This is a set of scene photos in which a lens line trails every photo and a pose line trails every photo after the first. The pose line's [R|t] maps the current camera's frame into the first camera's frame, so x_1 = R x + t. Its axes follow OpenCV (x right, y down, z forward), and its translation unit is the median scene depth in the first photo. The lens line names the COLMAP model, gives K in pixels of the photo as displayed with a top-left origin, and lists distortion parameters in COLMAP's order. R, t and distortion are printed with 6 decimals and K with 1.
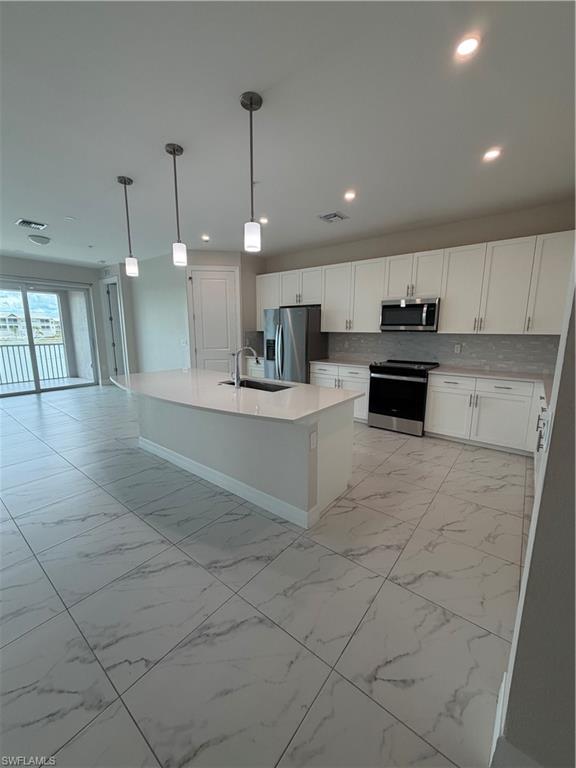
lens RADIAL K [[306.3, 0, 288.0], [0, 306.3, 384.0], [0, 0, 1]] dist [-0.002121, -0.000231]
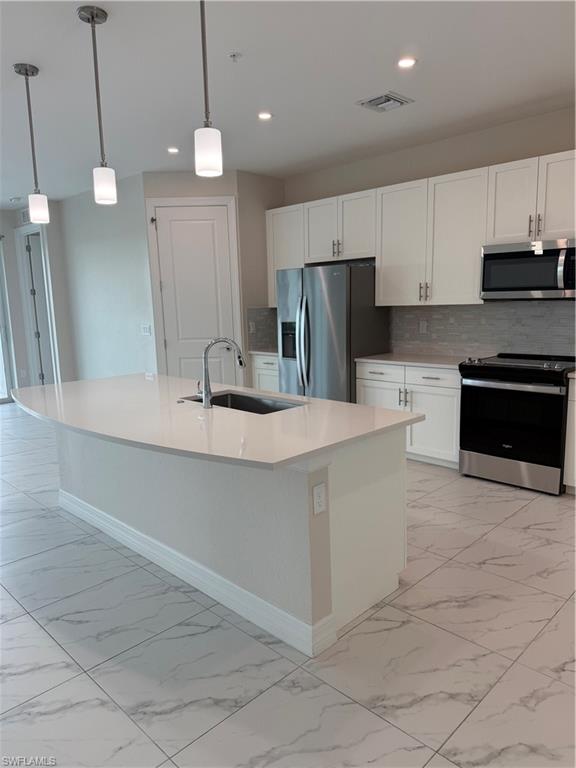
lens RADIAL K [[541.3, 0, 287.4], [0, 541.3, 390.3], [0, 0, 1]] dist [0.049367, -0.064429]
pose [[0.992880, -0.008546, -0.118811, 0.107562], [0.007068, 0.999892, -0.012855, -0.005317], [0.118908, 0.011924, 0.992834, -0.013294]]
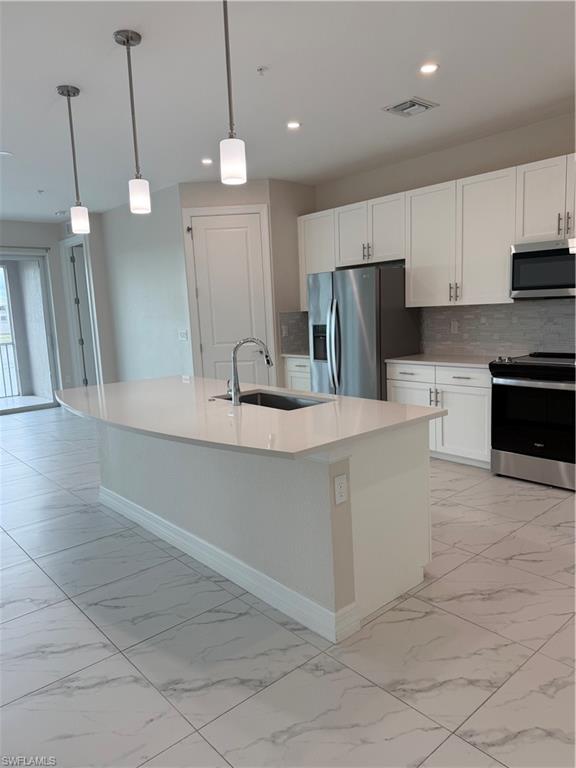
lens RADIAL K [[542.9, 0, 290.0], [0, 542.9, 388.1], [0, 0, 1]] dist [0.048040, -0.067480]
pose [[0.982542, -0.017827, -0.185187, 0.136391], [0.012402, 0.999461, -0.030411, 0.013014], [0.185629, 0.027584, 0.982233, -0.045458]]
